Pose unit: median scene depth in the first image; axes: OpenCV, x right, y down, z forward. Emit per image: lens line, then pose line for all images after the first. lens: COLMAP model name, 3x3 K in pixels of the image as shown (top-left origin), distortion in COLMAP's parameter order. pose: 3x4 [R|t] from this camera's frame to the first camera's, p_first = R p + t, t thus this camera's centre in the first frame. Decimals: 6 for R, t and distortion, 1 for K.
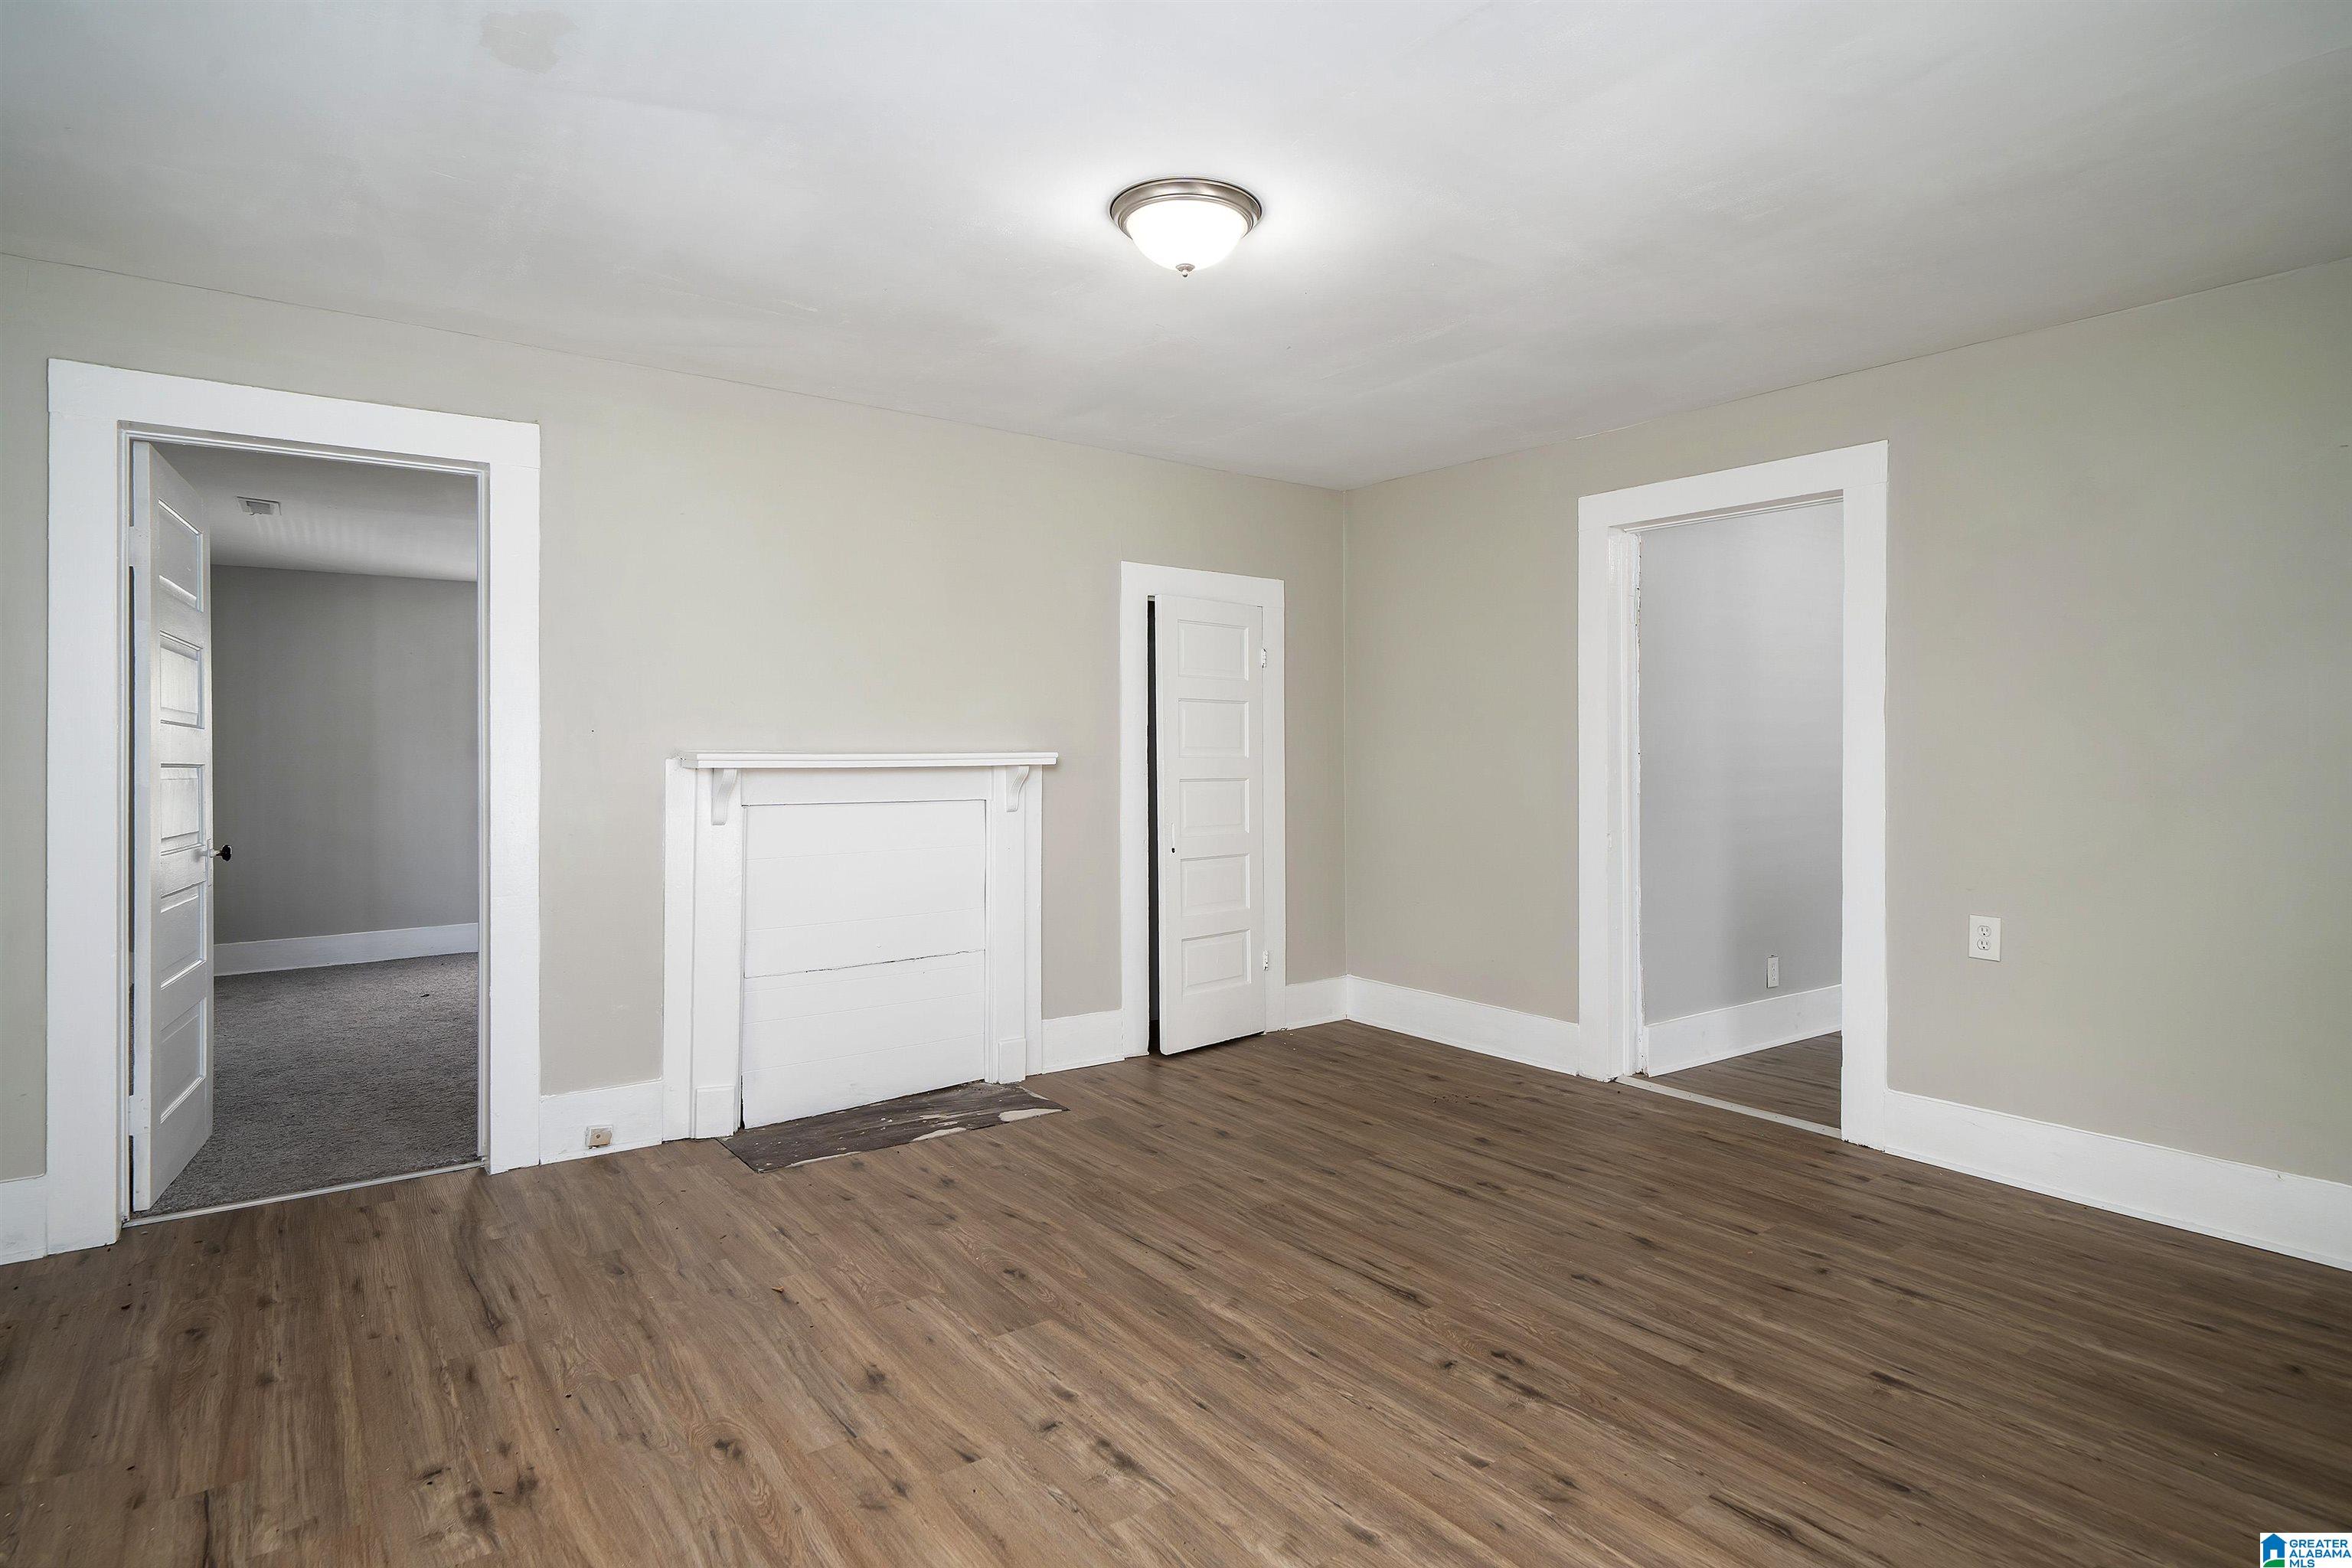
lens RADIAL K [[1221.0, 0, 1126.4], [0, 1221.0, 760.3], [0, 0, 1]] dist [-0.001445, 0.000073]
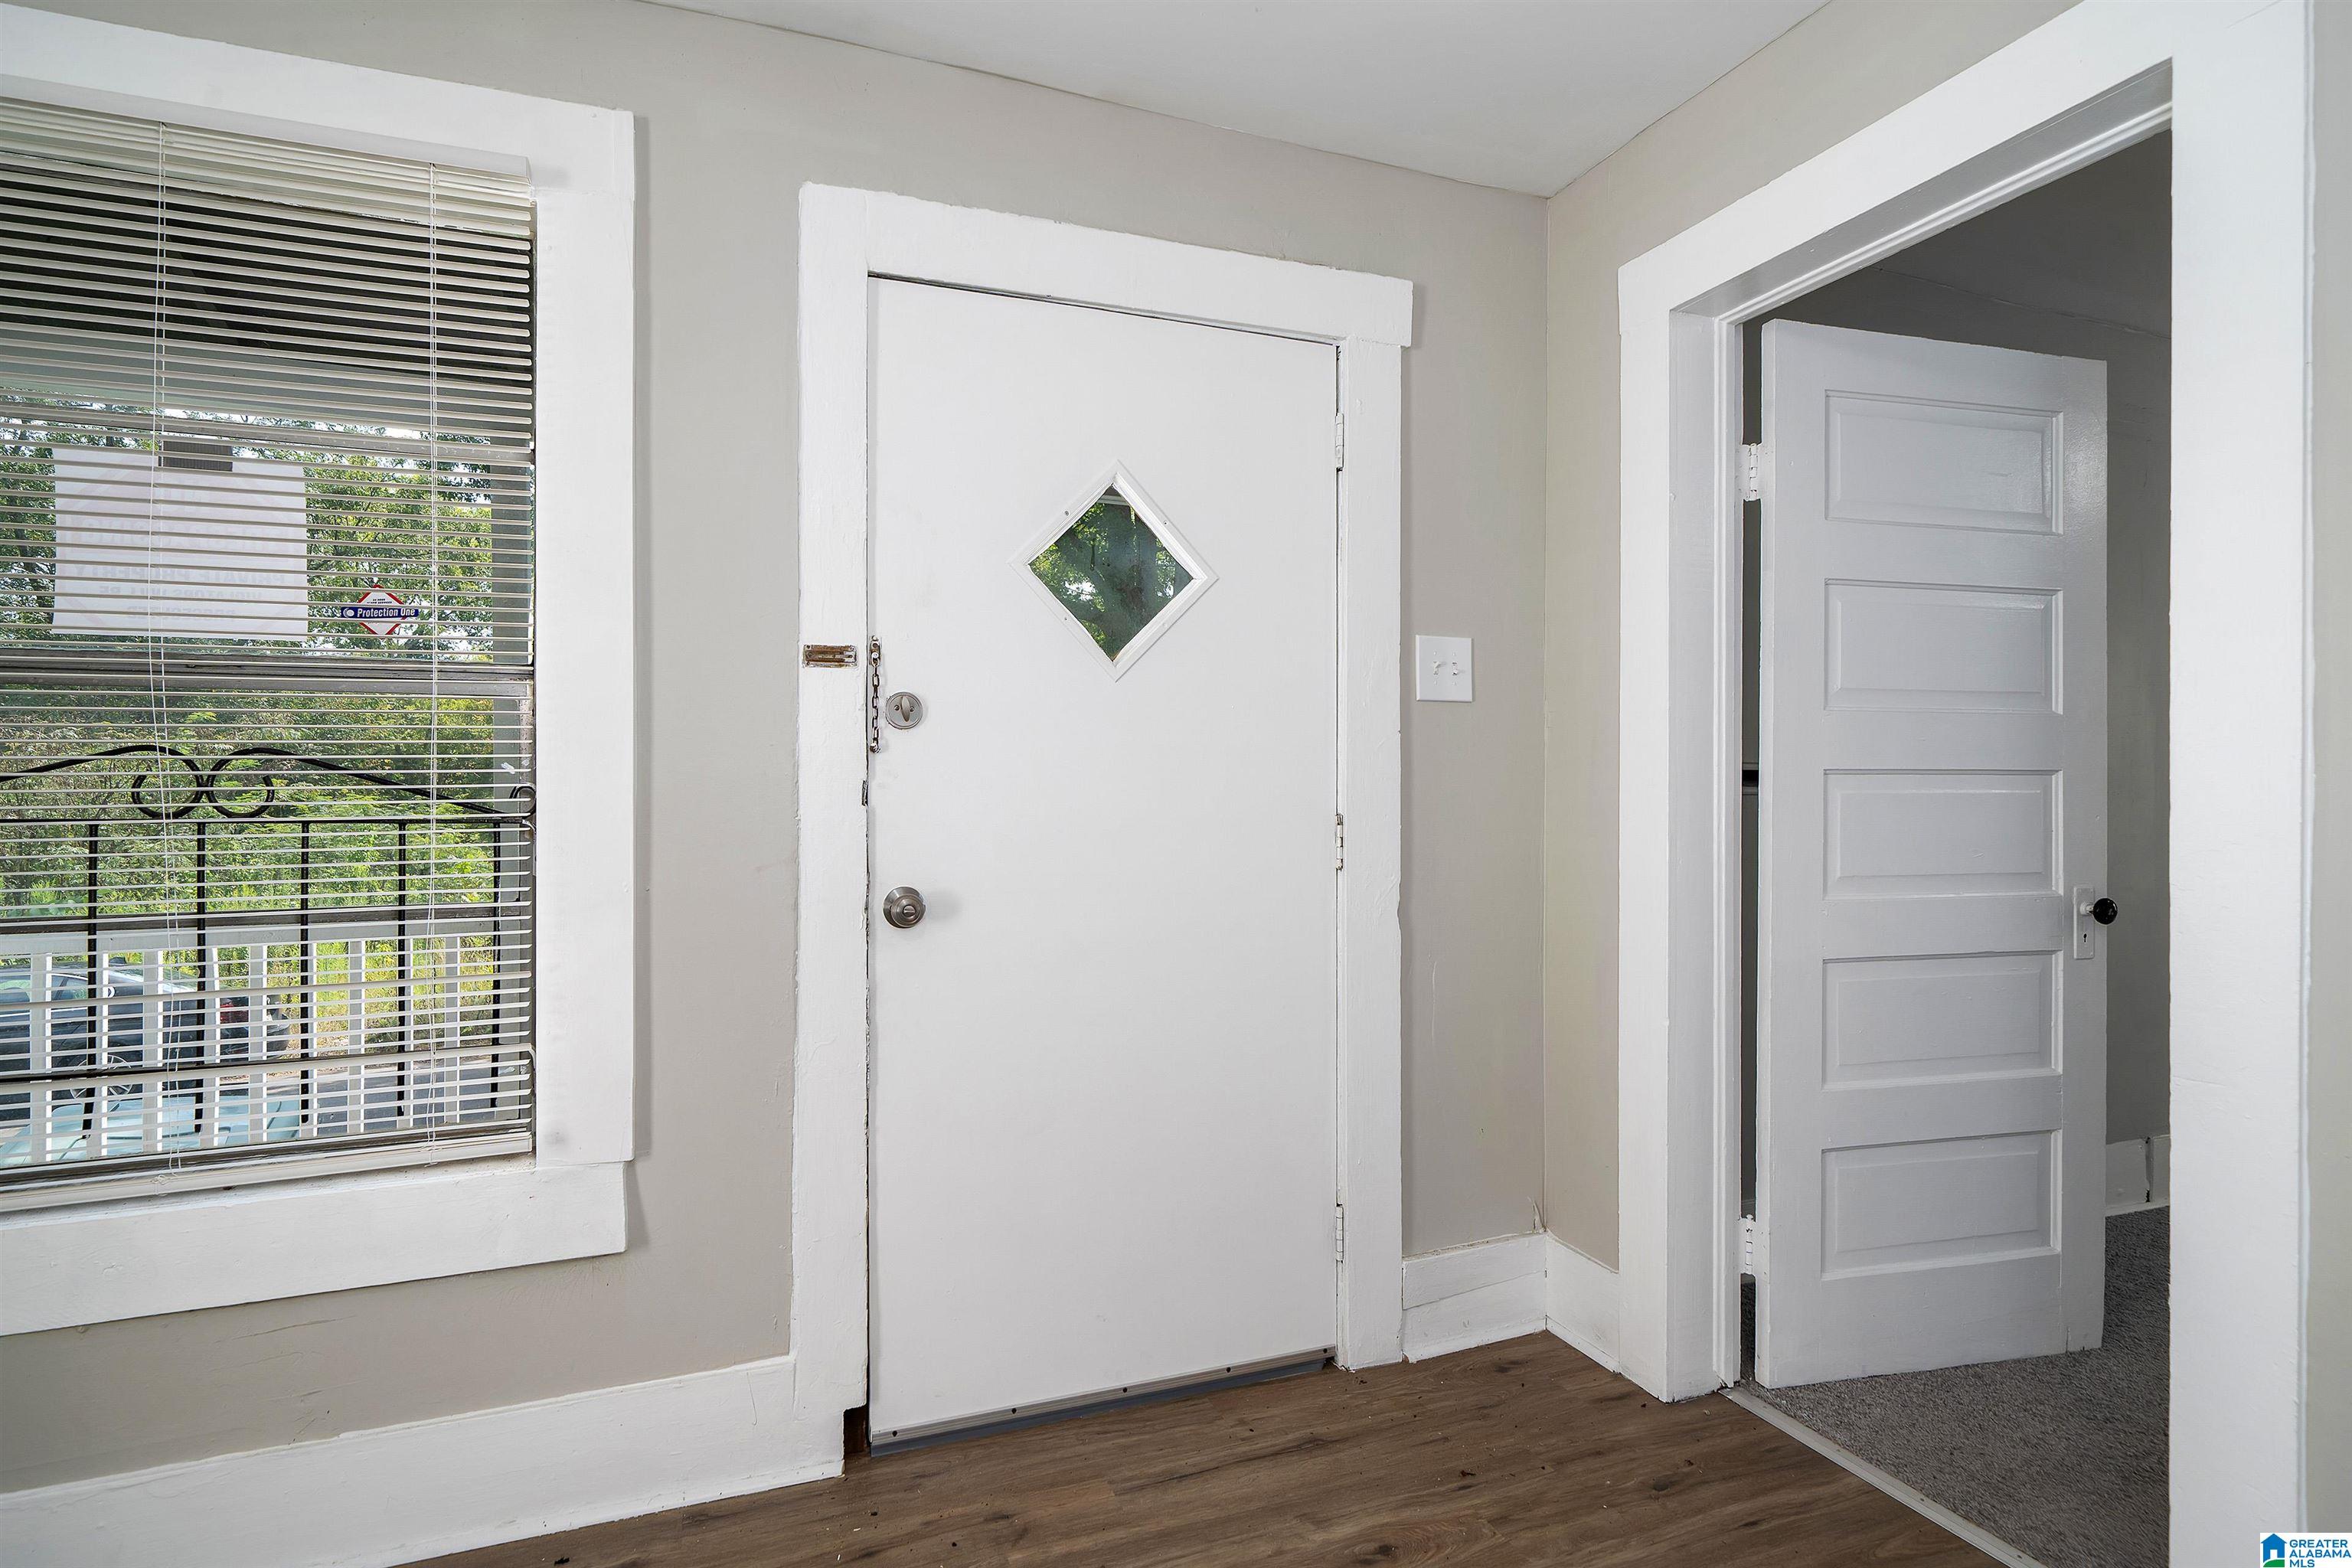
lens RADIAL K [[1235.5, 0, 1183.9], [0, 1235.5, 770.5], [0, 0, 1]] dist [-0.002674, -0.000935]
pose [[-0.219165, 0.007974, -0.975655, -0.022896], [0.001769, 0.999968, 0.007775, -0.003733], [0.975686, -0.000022, -0.219172, 1.039603]]
